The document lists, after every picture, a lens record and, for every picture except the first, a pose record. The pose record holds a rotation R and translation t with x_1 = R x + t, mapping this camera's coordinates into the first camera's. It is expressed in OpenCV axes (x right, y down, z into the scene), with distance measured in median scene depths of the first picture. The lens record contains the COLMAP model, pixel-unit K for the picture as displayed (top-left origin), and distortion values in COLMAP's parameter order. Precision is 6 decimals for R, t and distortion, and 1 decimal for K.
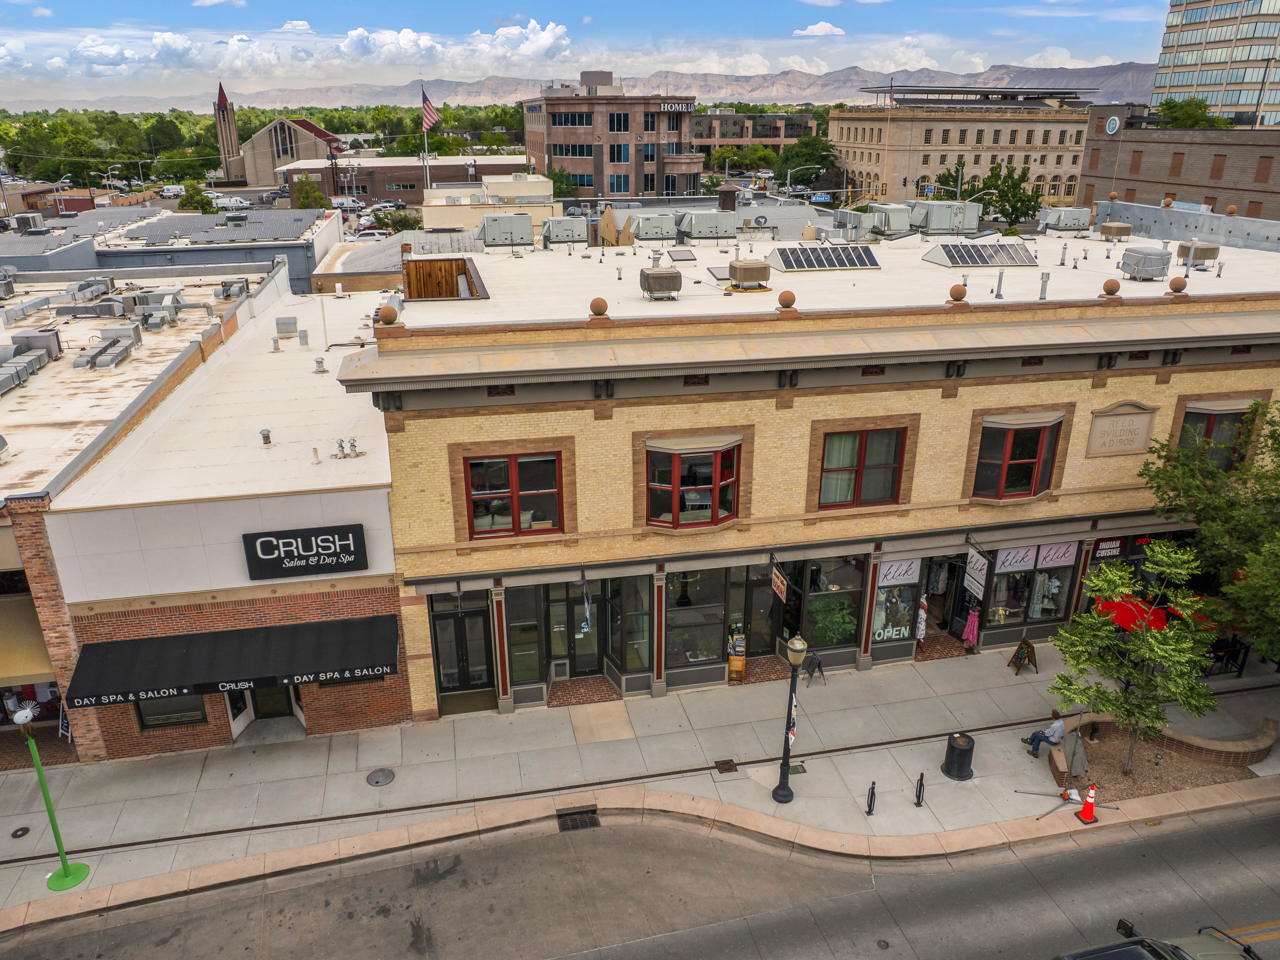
lens RADIAL K [[938.8, 0, 640.0], [0, 938.8, 480.0], [0, 0, 1]] dist [-0.074088, 0.060735]
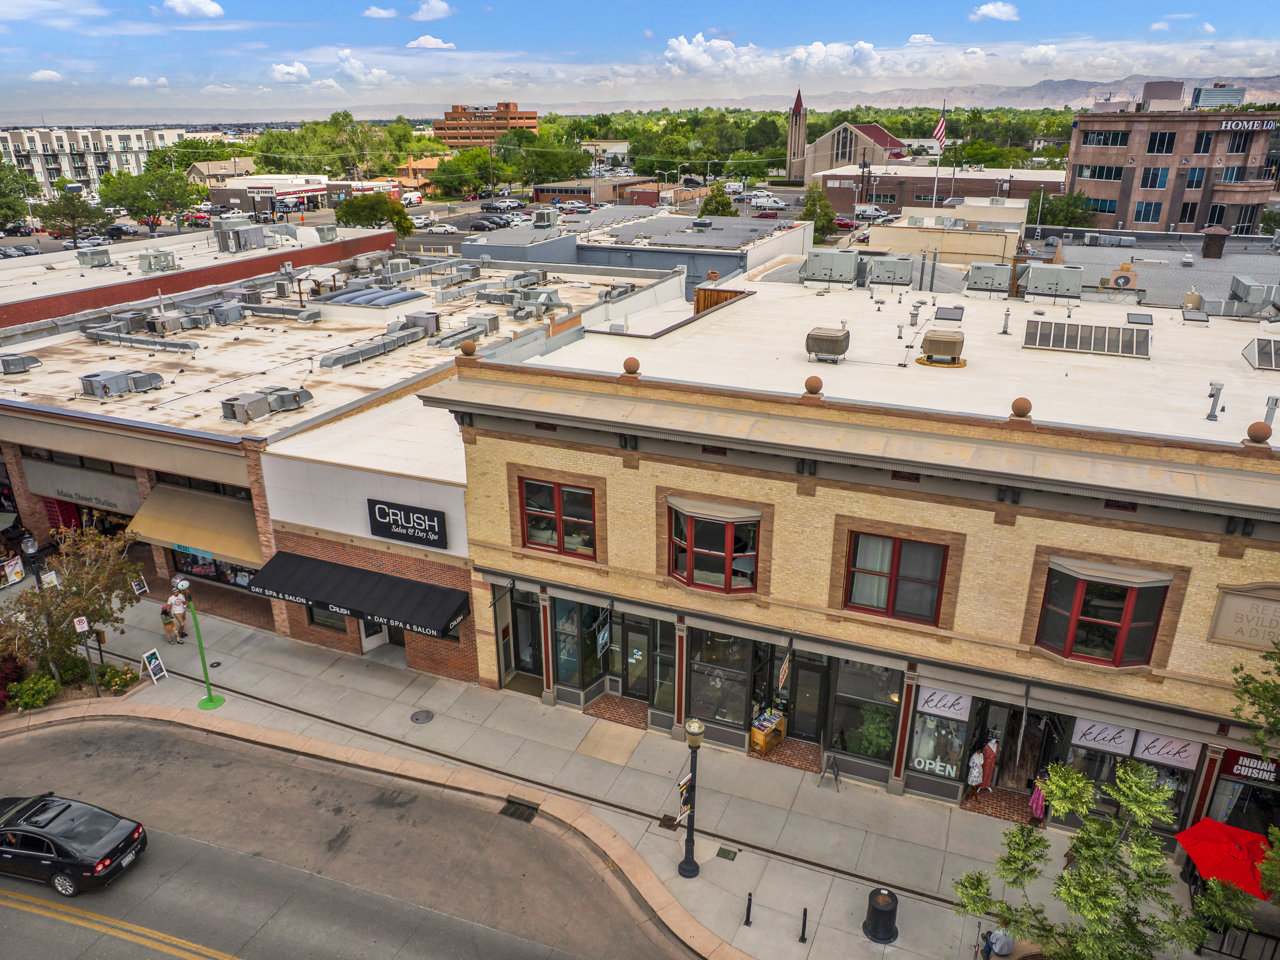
lens RADIAL K [[938.8, 0, 640.0], [0, 938.8, 480.0], [0, 0, 1]] dist [-0.074088, 0.060735]
pose [[0.819852, 0.208492, -0.533268, 0.500457], [-0.207939, 0.976177, 0.061970, -0.110550], [0.533484, 0.060081, 0.843674, 0.090269]]
